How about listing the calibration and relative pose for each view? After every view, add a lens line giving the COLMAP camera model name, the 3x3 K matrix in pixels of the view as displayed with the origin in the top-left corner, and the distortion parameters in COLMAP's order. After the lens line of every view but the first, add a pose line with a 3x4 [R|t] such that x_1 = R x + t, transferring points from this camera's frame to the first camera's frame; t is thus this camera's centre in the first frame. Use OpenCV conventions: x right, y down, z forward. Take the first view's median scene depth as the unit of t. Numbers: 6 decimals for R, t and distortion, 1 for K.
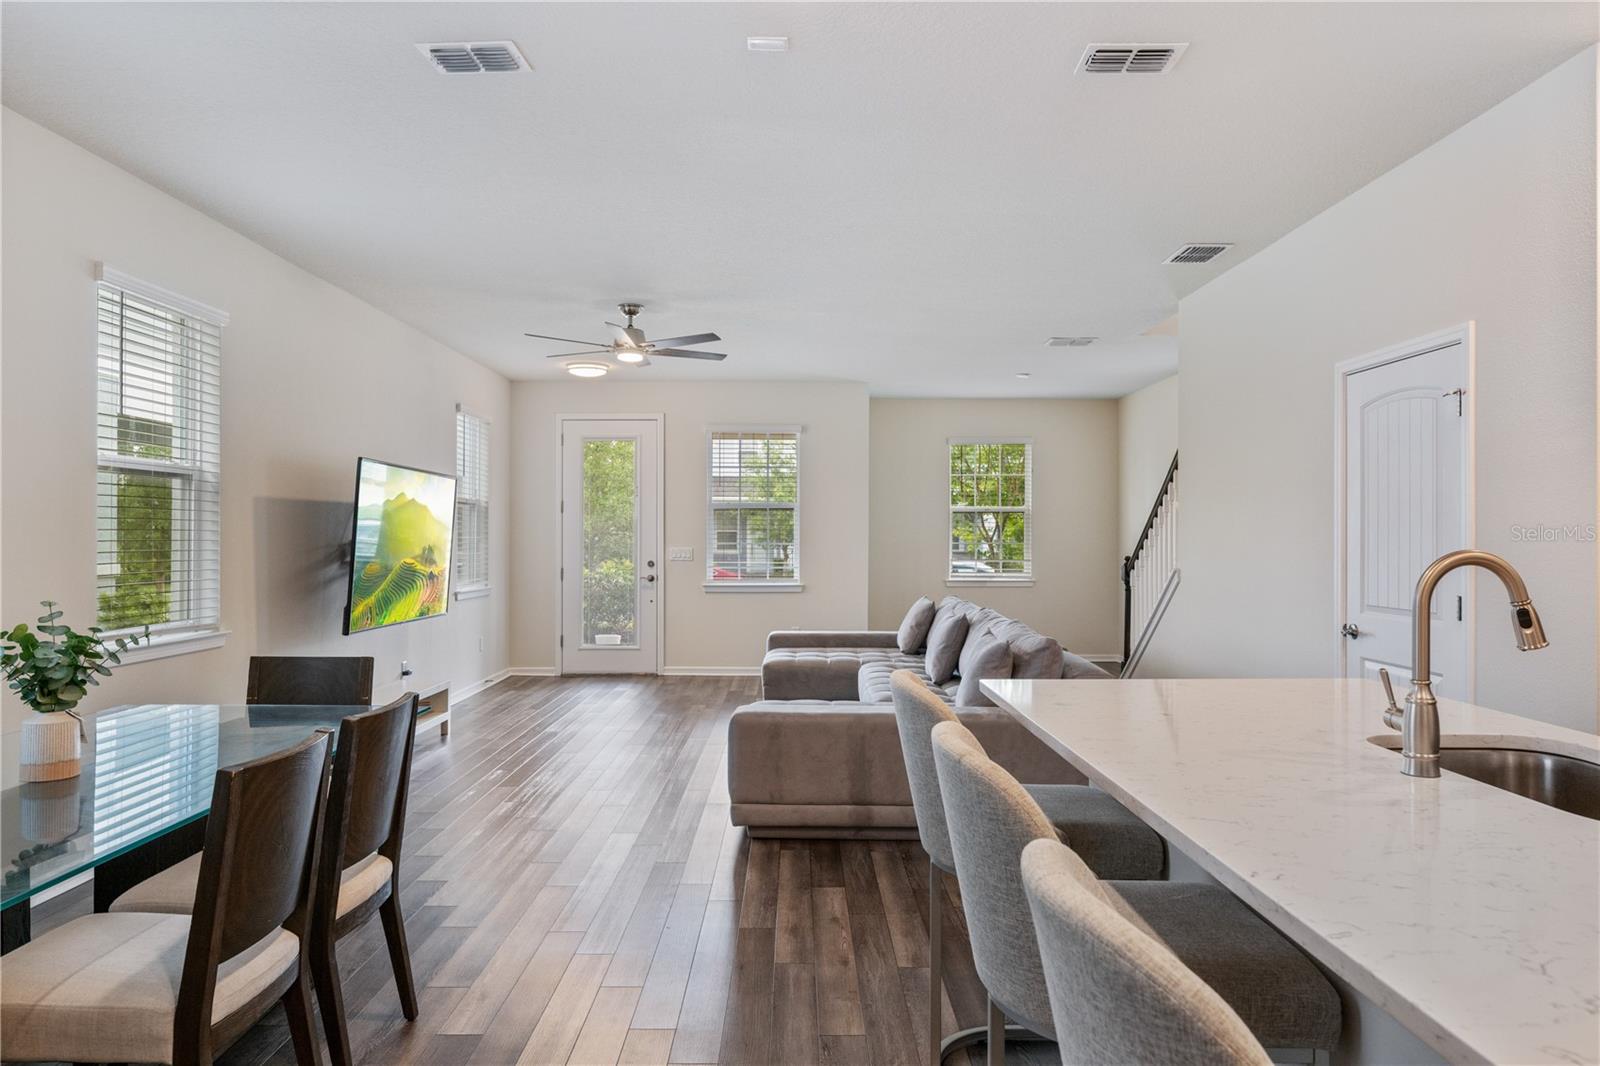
lens RADIAL K [[1052.5, 0, 796.0], [0, 1052.5, 533.7], [0, 0, 1]] dist [-0.013245, -0.006879]
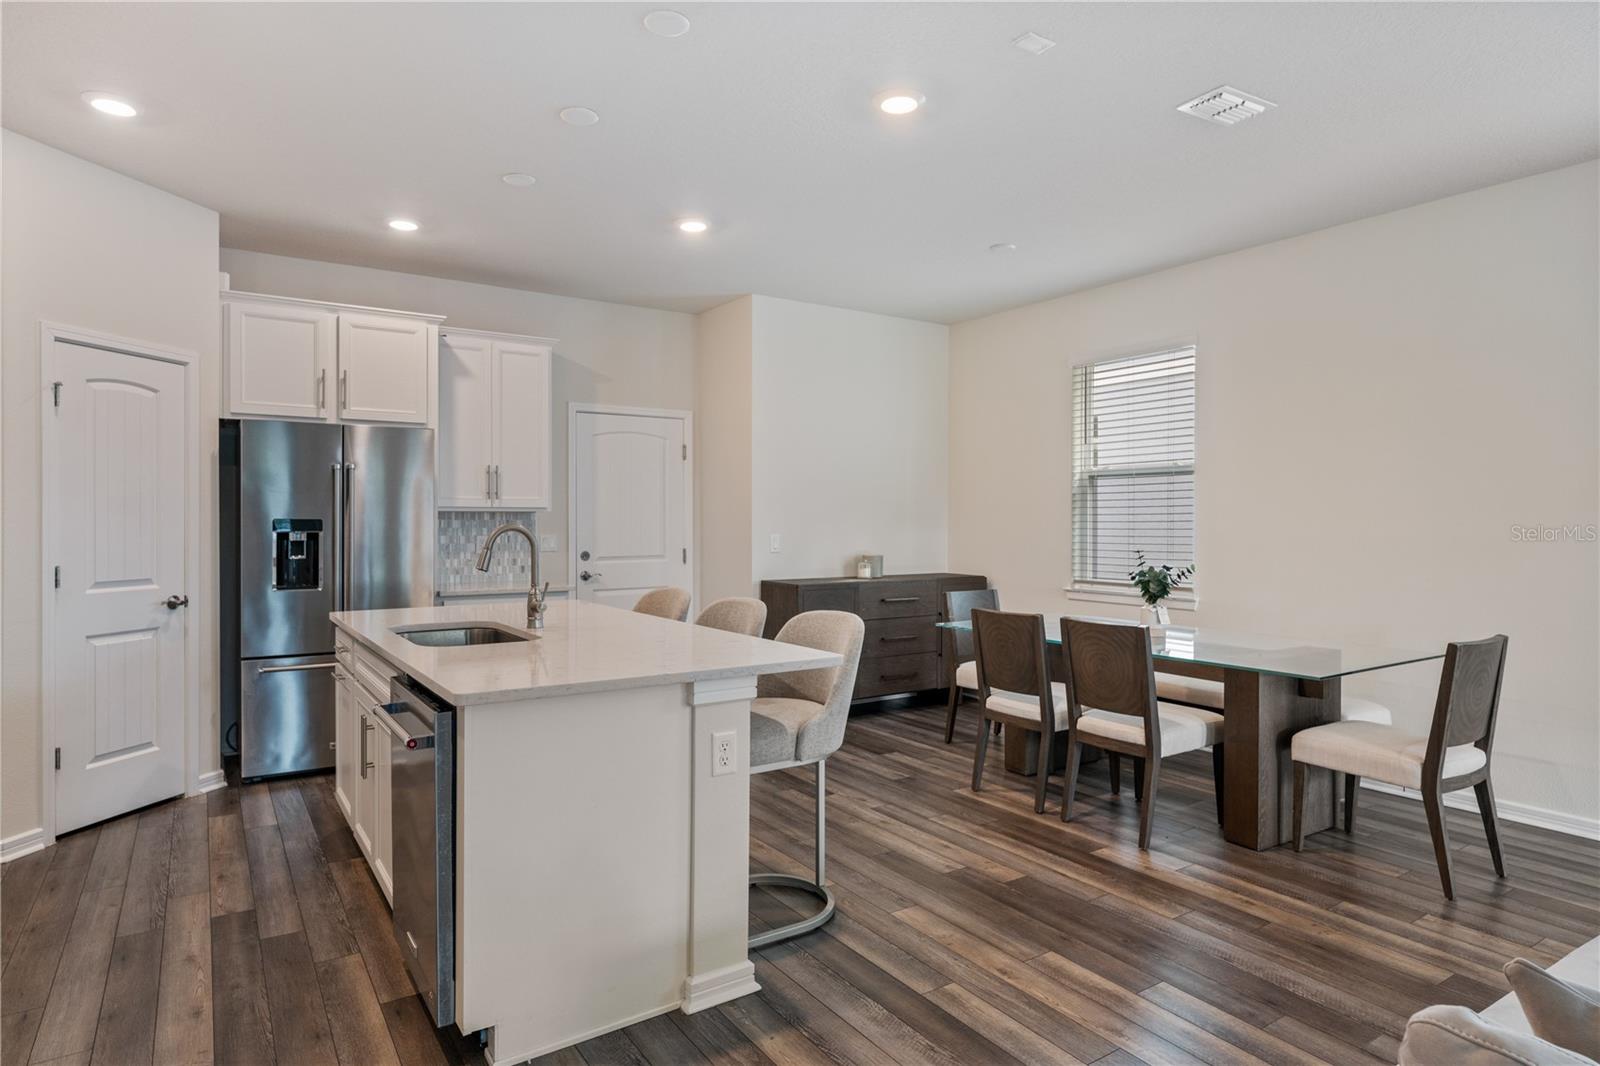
lens RADIAL K [[907.2, 0, 798.4], [0, 907.2, 528.8], [0, 0, 1]] dist [-0.005417, 0.000962]
pose [[-0.838051, 0.000123, -0.545592, 0.311483], [-0.002054, 0.999992, 0.003380, 0.005319], [0.545588, 0.003954, -0.838044, 0.766230]]
